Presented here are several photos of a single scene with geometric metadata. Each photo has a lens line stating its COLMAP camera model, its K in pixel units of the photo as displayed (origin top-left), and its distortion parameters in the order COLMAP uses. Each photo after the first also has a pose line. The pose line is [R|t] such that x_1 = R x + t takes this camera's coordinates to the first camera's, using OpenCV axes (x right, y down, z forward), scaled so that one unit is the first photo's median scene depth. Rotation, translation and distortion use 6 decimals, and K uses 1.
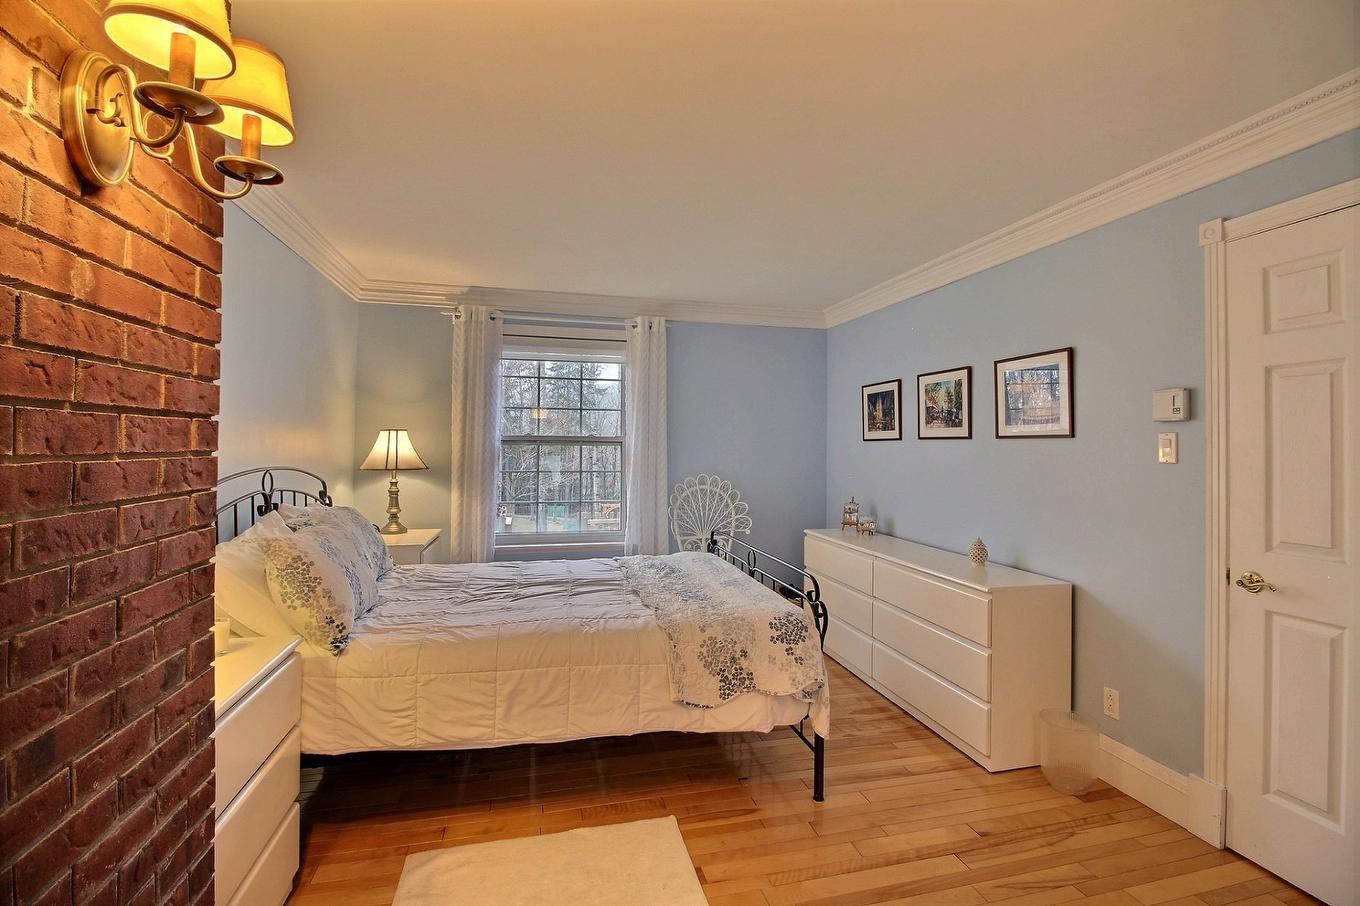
lens RADIAL K [[626.5, 0, 689.0], [0, 626.5, 439.7], [0, 0, 1]] dist [-0.006214, -0.006106]
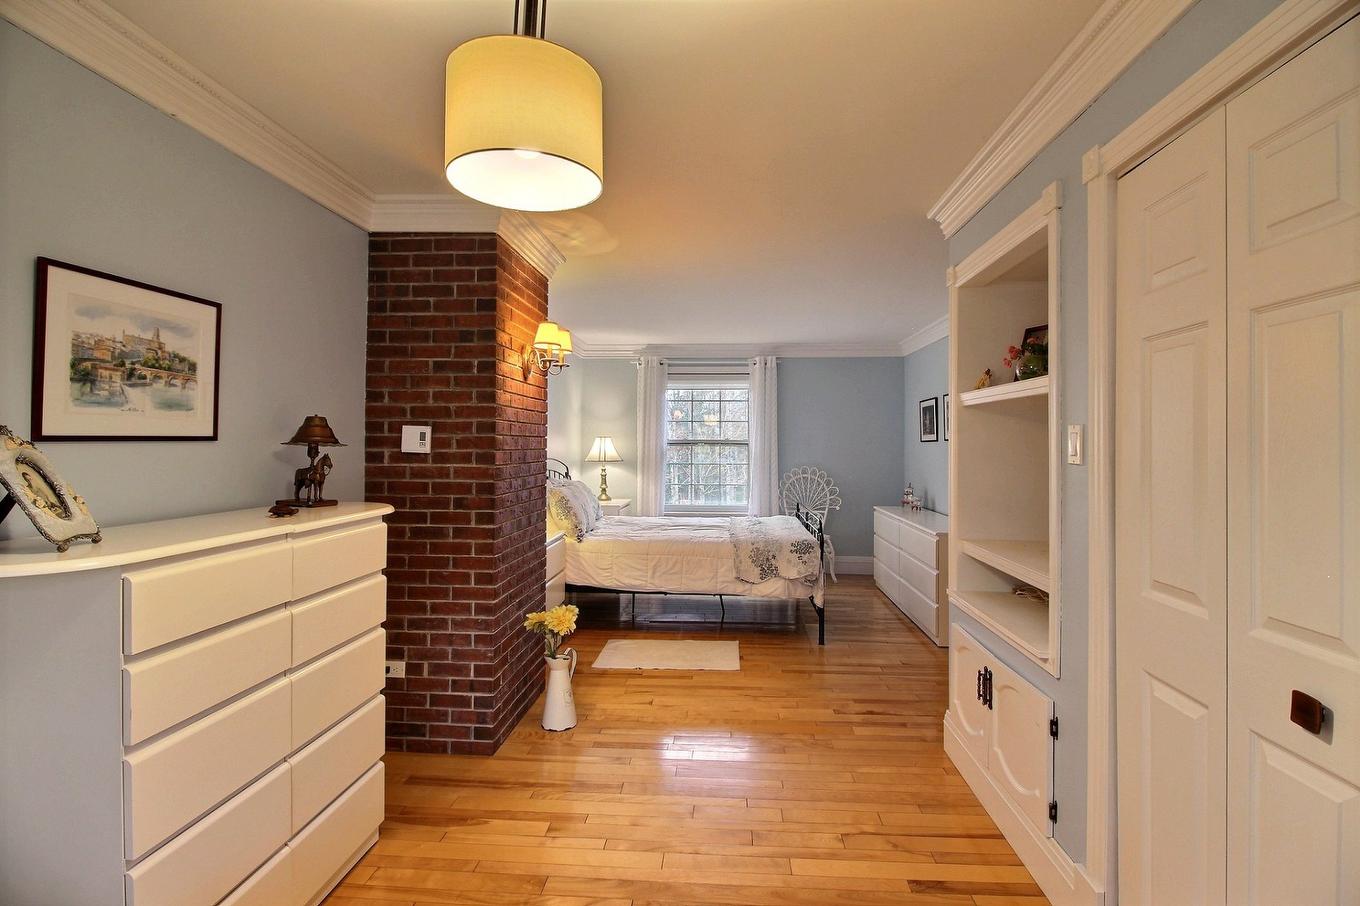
lens RADIAL K [[626.5, 0, 682.3], [0, 626.5, 449.1], [0, 0, 1]] dist [-0.006214, -0.006106]
pose [[0.949409, -0.003217, -0.314025, 0.239242], [0.007580, 0.999891, 0.012673, -0.003545], [0.313950, -0.014412, 0.949330, -0.491684]]
